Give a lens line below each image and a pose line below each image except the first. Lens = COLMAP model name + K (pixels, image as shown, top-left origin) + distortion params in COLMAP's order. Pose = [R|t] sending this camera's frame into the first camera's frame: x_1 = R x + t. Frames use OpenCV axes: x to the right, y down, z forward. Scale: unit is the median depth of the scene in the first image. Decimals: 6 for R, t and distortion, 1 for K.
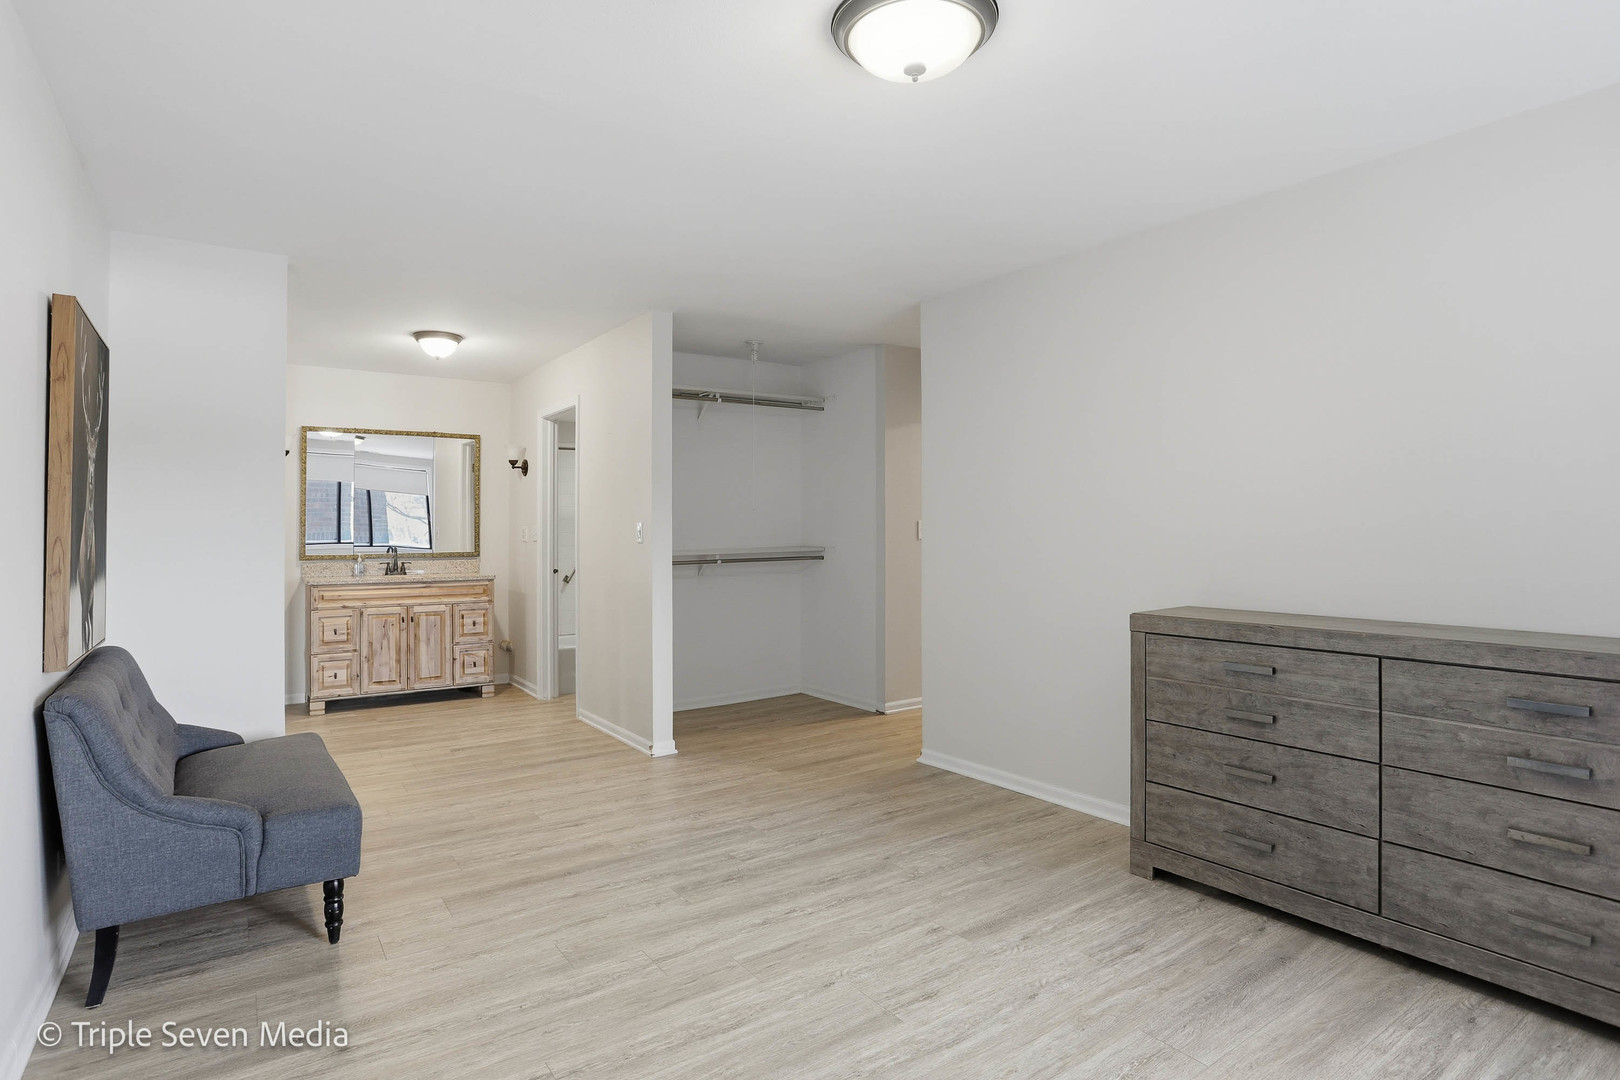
lens RADIAL K [[836.4, 0, 798.2], [0, 836.4, 529.2], [0, 0, 1]] dist [-0.071138, 0.028504]
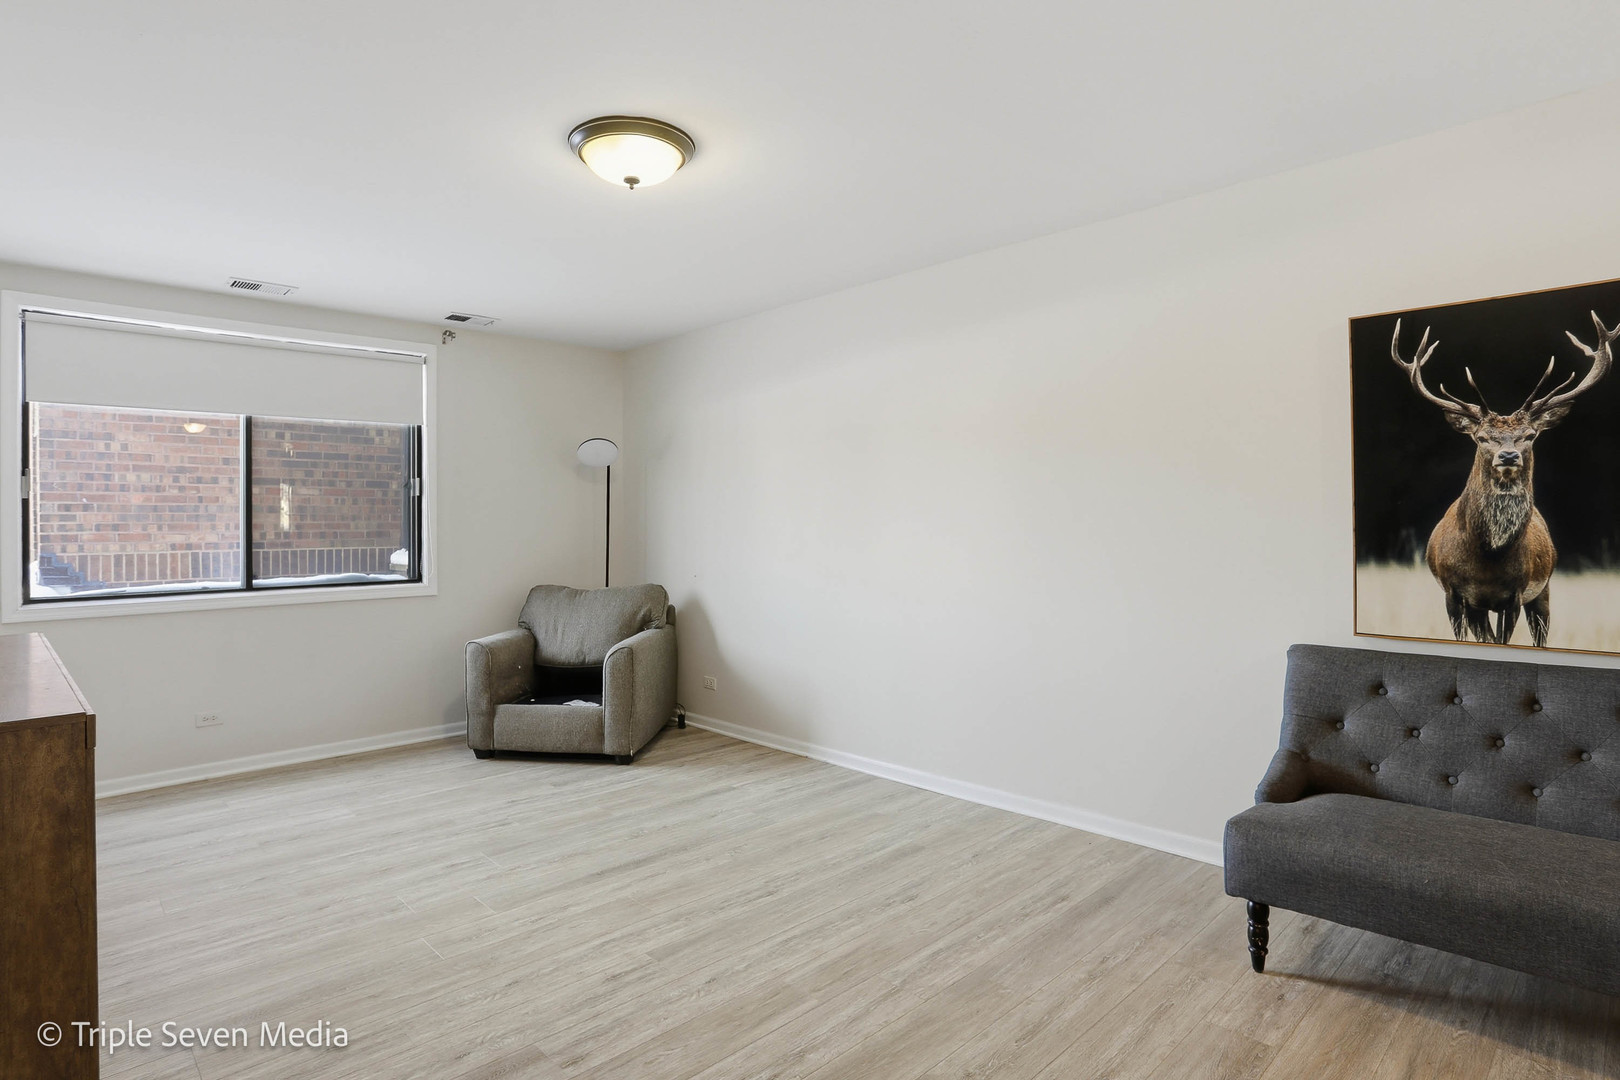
lens RADIAL K [[836.4, 0, 798.2], [0, 836.4, 529.2], [0, 0, 1]] dist [-0.071138, 0.028504]
pose [[-0.986856, 0.015513, -0.160855, 0.034385], [0.015267, 0.999880, 0.002768, 0.000198], [0.160879, 0.000276, -0.986974, 0.810877]]
